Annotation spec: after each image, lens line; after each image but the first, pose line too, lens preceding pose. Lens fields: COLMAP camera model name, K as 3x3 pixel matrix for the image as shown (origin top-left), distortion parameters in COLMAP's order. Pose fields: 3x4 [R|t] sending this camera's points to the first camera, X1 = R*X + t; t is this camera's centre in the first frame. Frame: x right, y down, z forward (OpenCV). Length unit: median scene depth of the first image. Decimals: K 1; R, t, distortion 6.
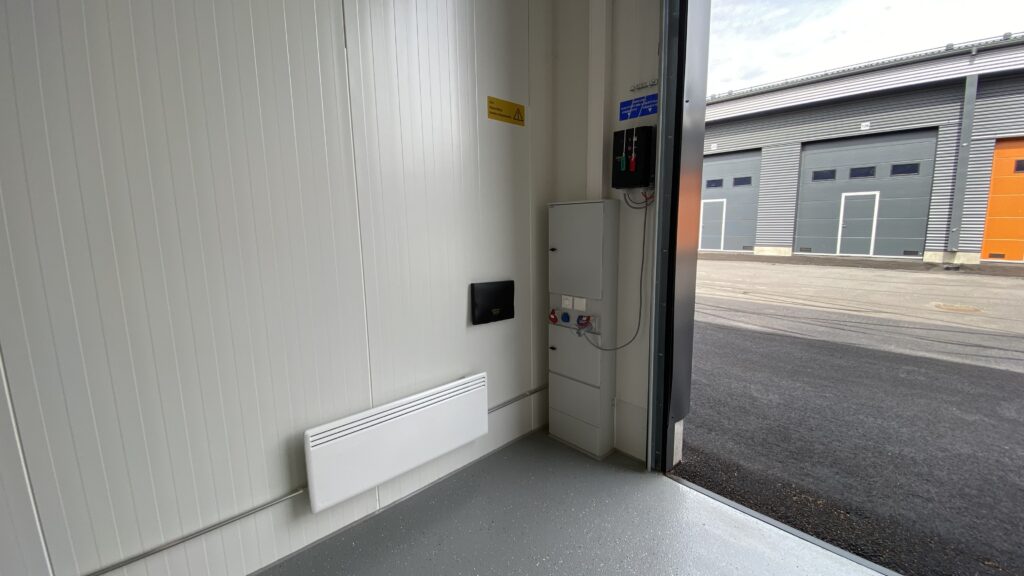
lens RADIAL K [[411.9, 0, 512.0], [0, 411.9, 288.0], [0, 0, 1]] dist [-0.000014, -0.010026]
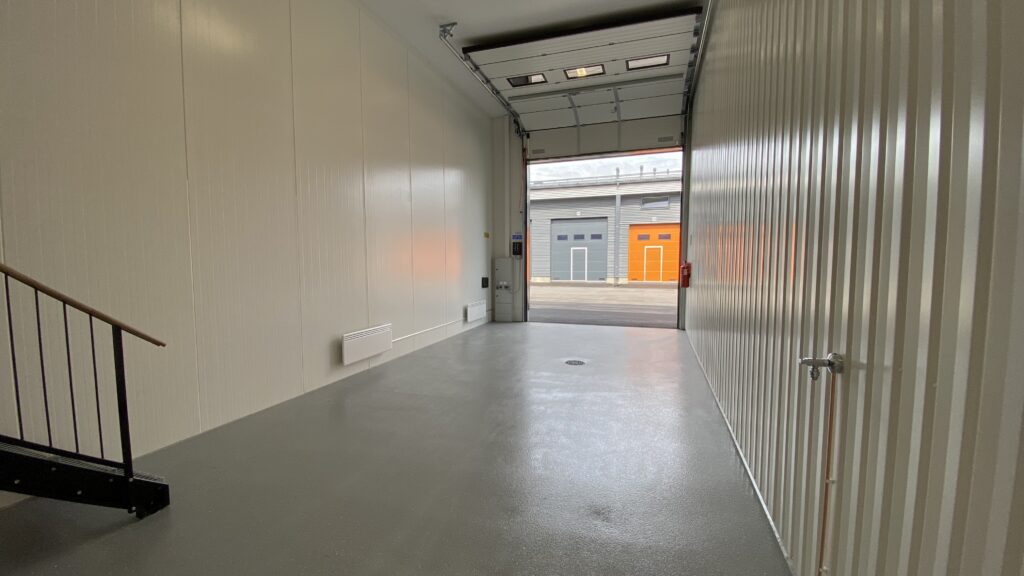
lens RADIAL K [[414.7, 0, 512.0], [0, 414.7, 288.0], [0, 0, 1]] dist [0.045506, -0.000197]
pose [[0.876834, -0.015258, 0.480551, -1.147767], [0.059041, 0.995349, -0.076126, 0.267415], [-0.477154, 0.095122, 0.873656, -1.704635]]
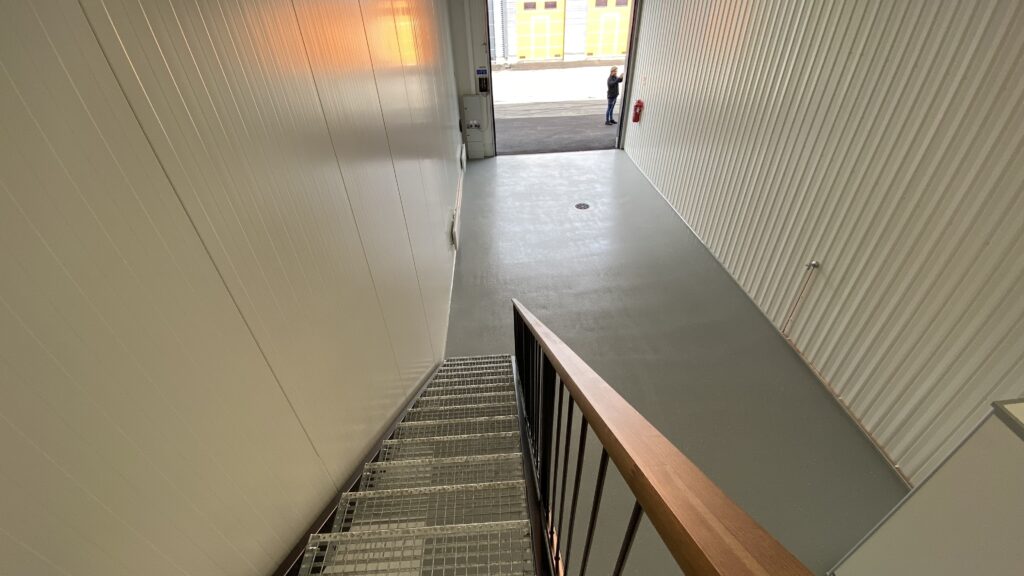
lens RADIAL K [[416.7, 0, 516.0], [0, 416.7, 289.8], [0, 0, 1]] dist [0.047892, -0.037528]
pose [[0.628498, -0.461643, 0.626000, -2.083974], [0.138472, 0.858374, 0.493983, -0.374872], [-0.765386, -0.223784, 0.603411, -1.572805]]
